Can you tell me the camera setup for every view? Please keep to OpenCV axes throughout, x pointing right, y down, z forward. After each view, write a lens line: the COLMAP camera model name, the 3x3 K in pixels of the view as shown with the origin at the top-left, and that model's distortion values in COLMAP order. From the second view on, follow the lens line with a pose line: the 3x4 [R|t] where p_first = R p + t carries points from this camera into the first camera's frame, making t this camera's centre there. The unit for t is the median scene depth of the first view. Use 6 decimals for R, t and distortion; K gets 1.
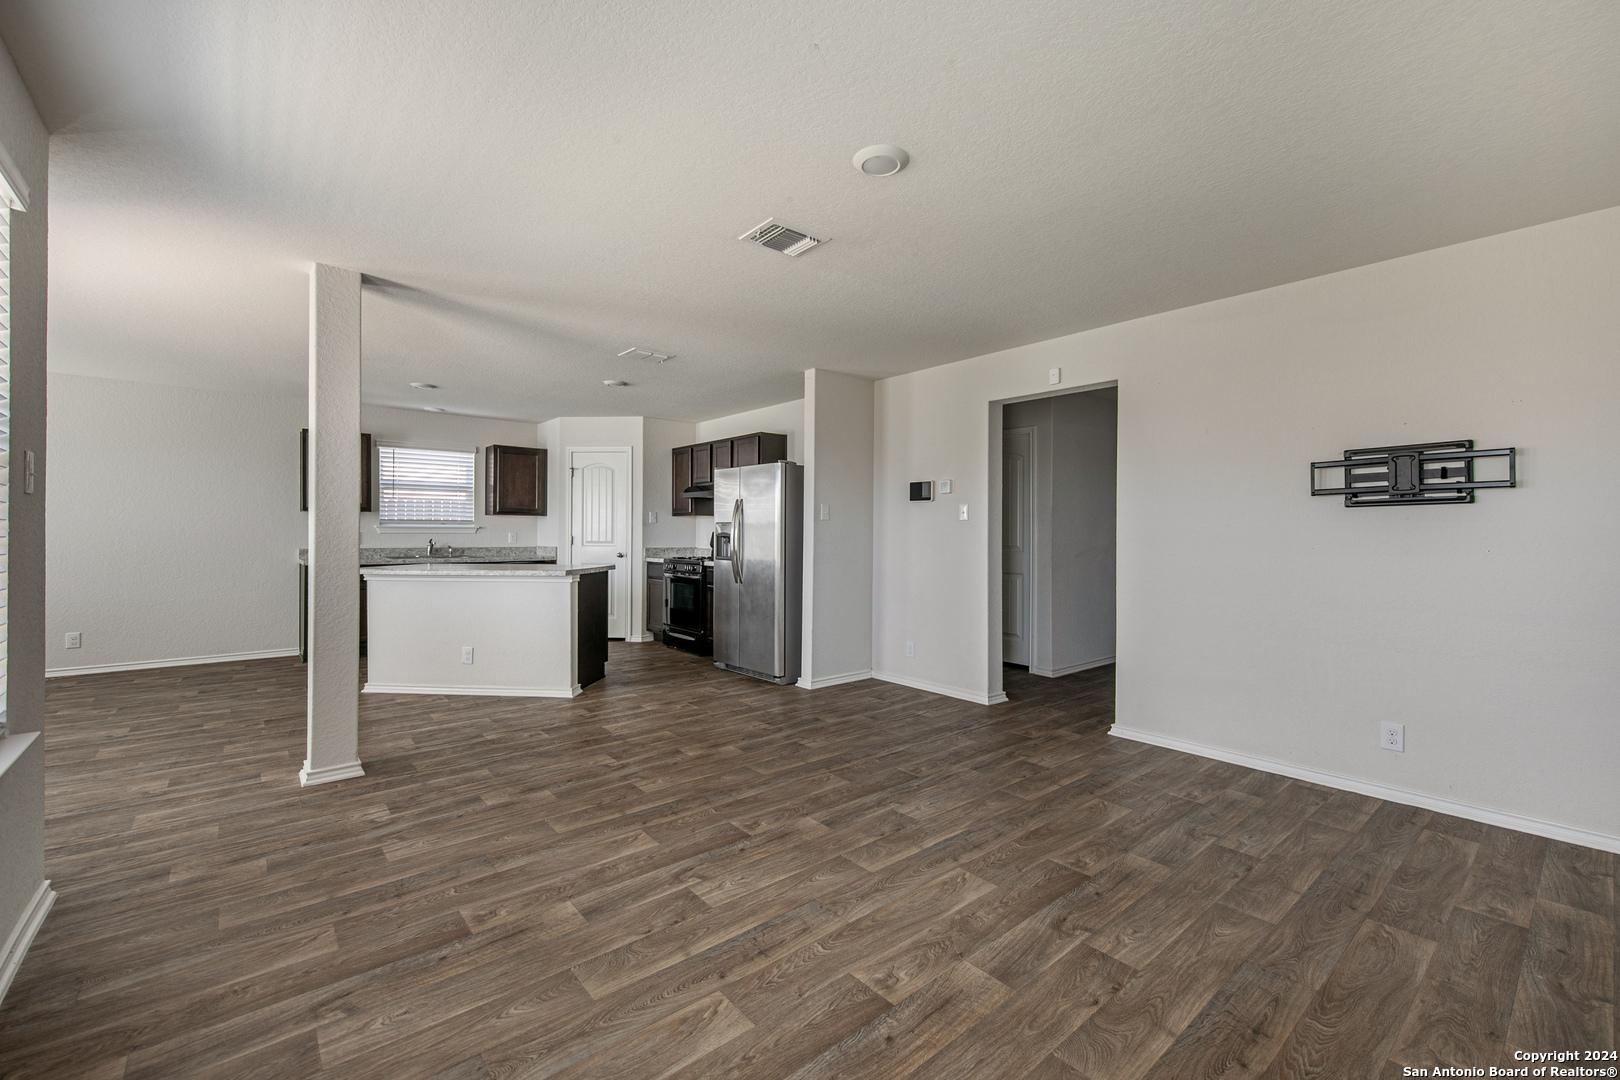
lens RADIAL K [[690.3, 0, 808.8], [0, 690.3, 531.6], [0, 0, 1]] dist [0.002218, -0.000971]
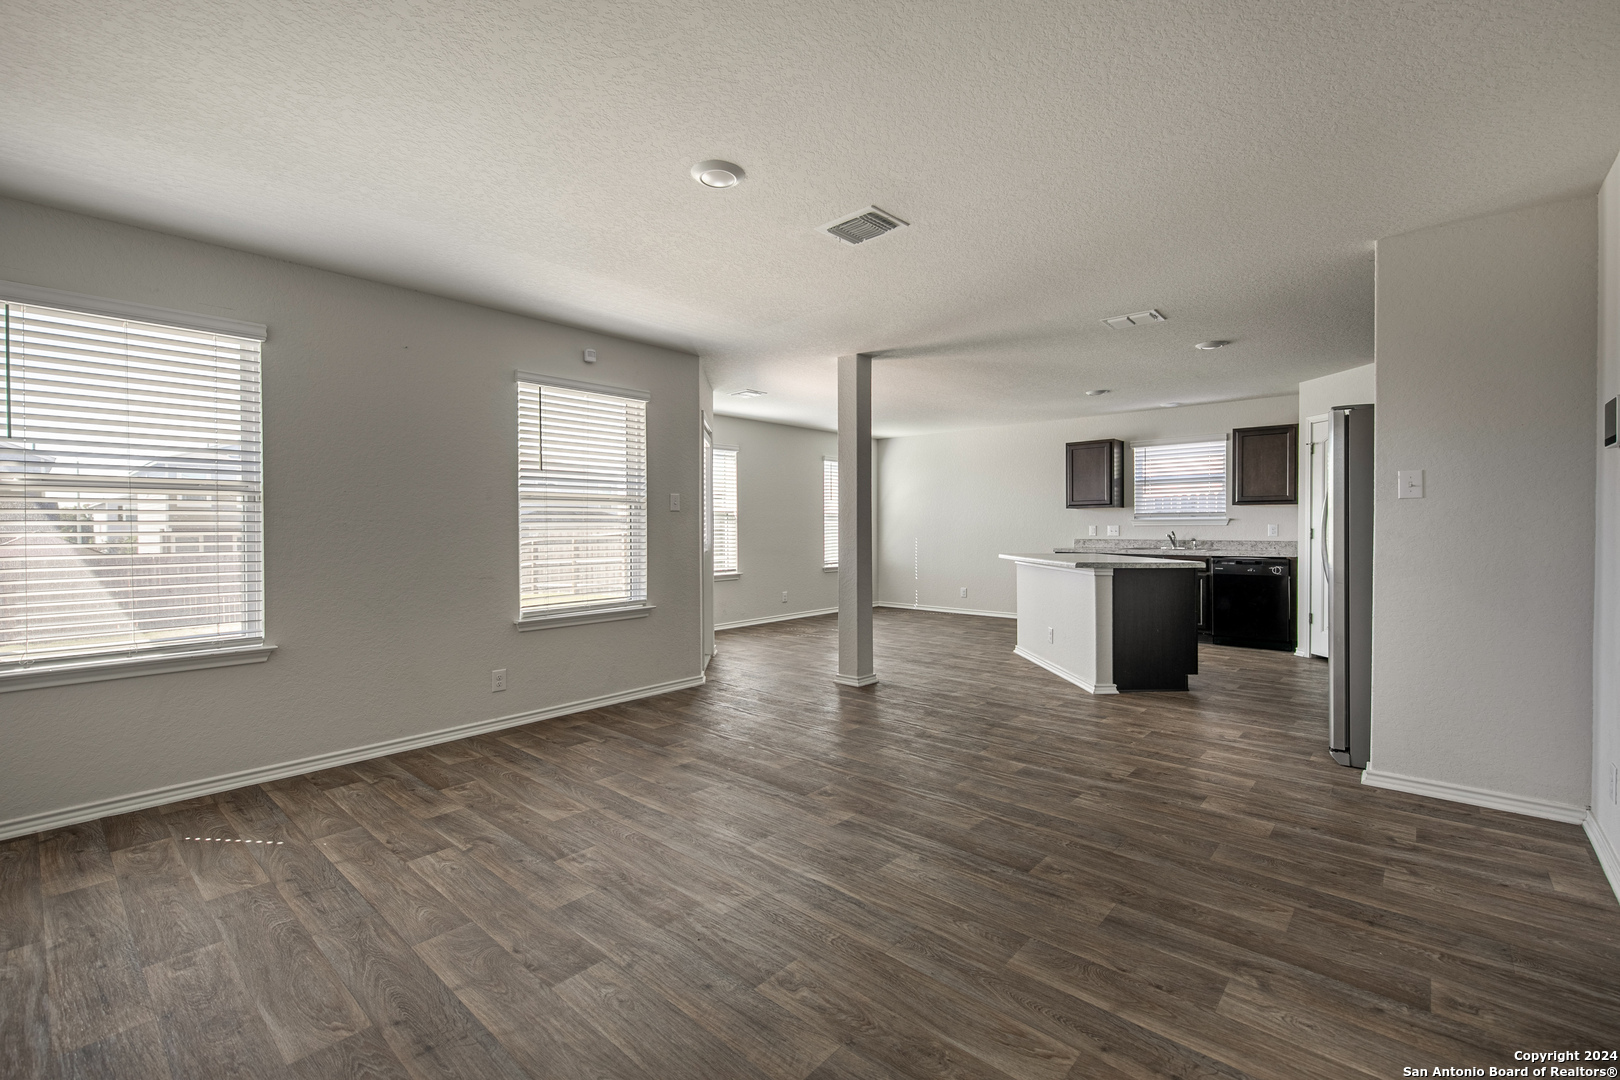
lens RADIAL K [[680.7, 0, 812.2], [0, 680.7, 563.2], [0, 0, 1]] dist [0.002210, -0.000372]
pose [[0.148271, 0.051267, -0.987617, 0.838964], [0.004717, 0.998607, 0.052546, 0.004398], [0.988936, -0.012449, 0.147822, 0.721457]]
